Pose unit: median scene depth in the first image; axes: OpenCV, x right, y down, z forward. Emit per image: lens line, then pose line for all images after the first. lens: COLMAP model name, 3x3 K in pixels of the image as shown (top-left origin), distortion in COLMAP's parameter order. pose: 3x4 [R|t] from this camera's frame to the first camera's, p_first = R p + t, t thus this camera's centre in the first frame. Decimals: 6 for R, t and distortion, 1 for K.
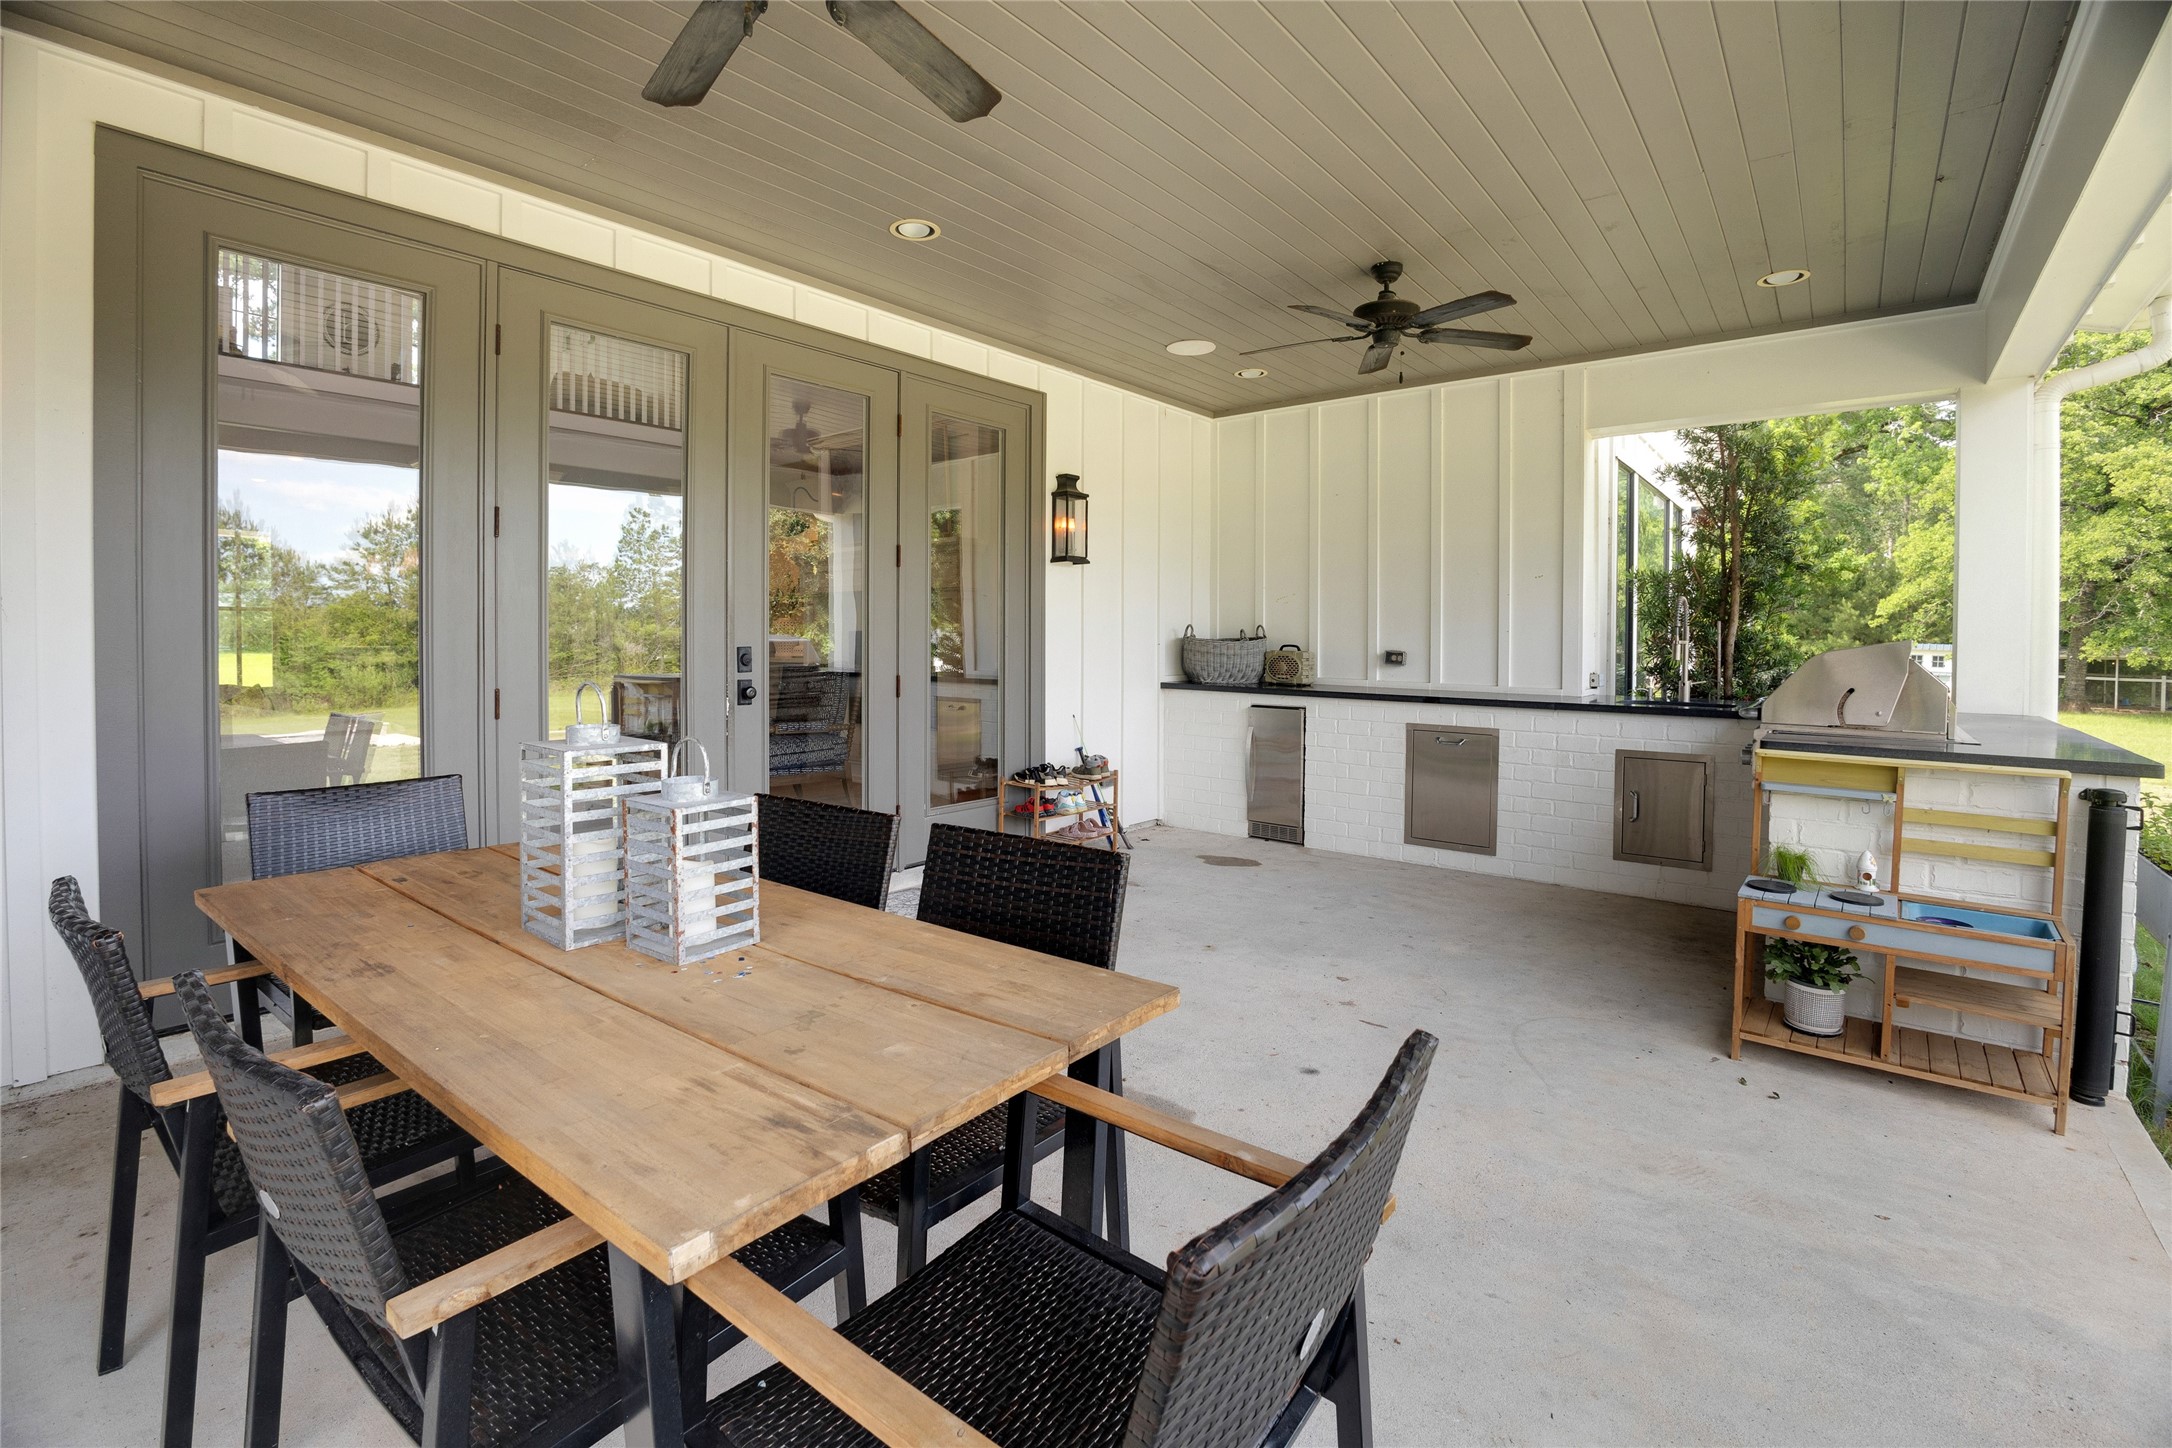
lens RADIAL K [[984.6, 0, 1086.0], [0, 984.6, 724.0], [0, 0, 1]] dist [-0.000197, -0.000061]
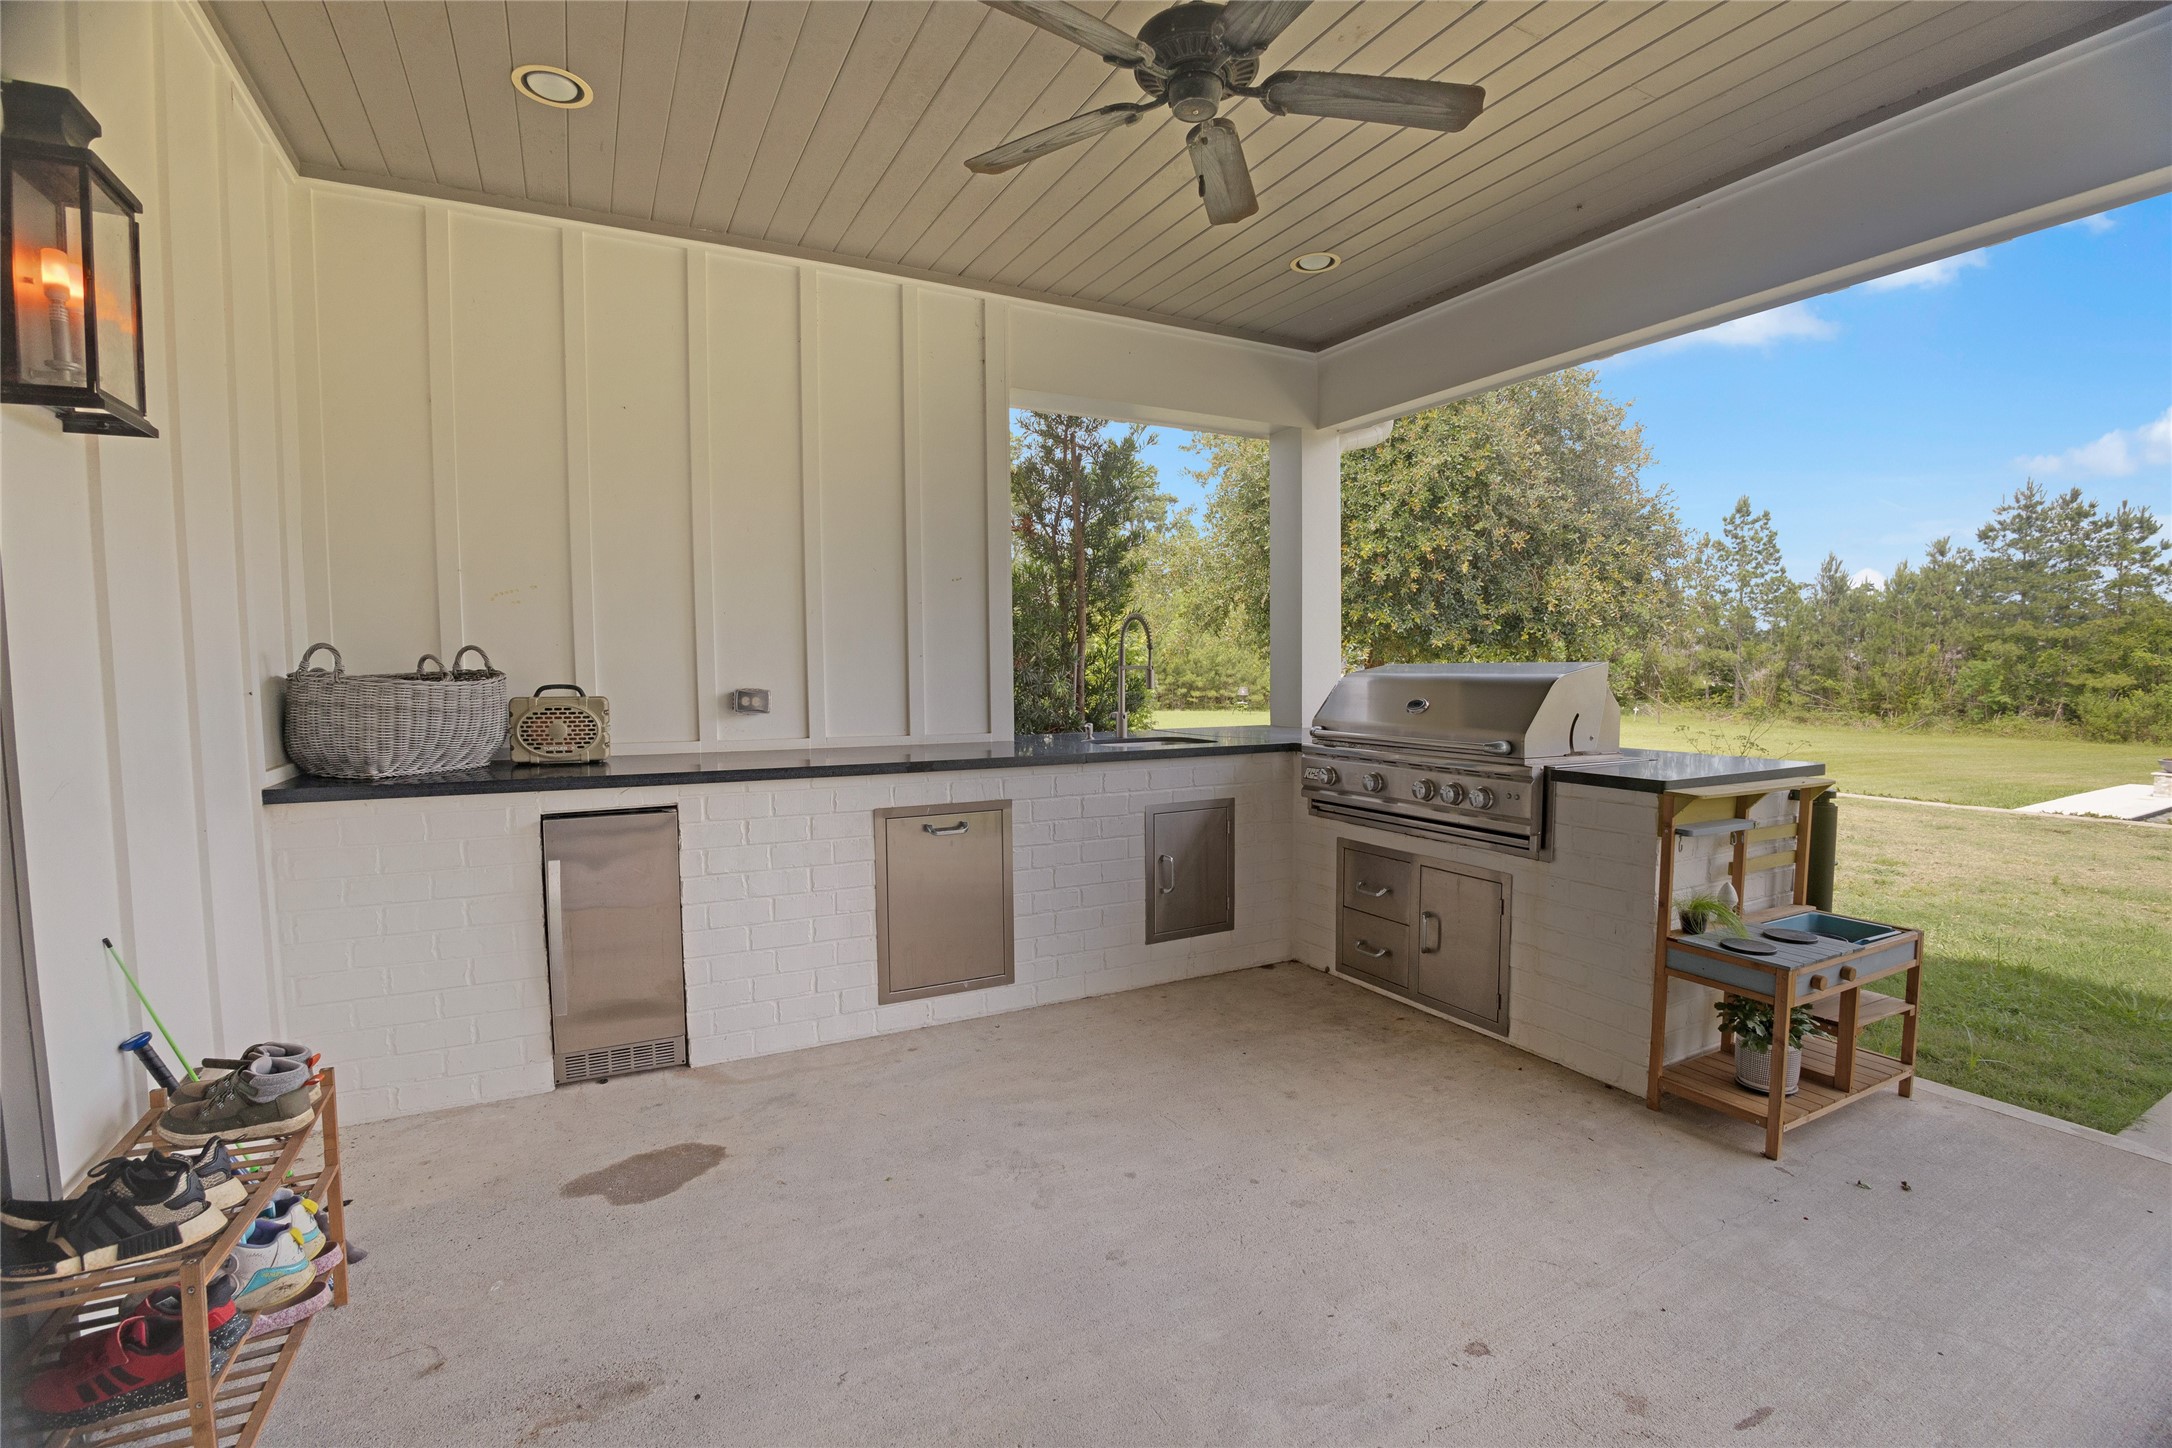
lens RADIAL K [[984.6, 0, 1086.0], [0, 984.6, 724.0], [0, 0, 1]] dist [-0.000197, -0.000061]
pose [[0.408314, -0.065591, 0.910482, -0.147492], [0.096716, 0.994910, 0.028300, -0.049674], [-0.907704, 0.076503, 0.412579, 0.562481]]
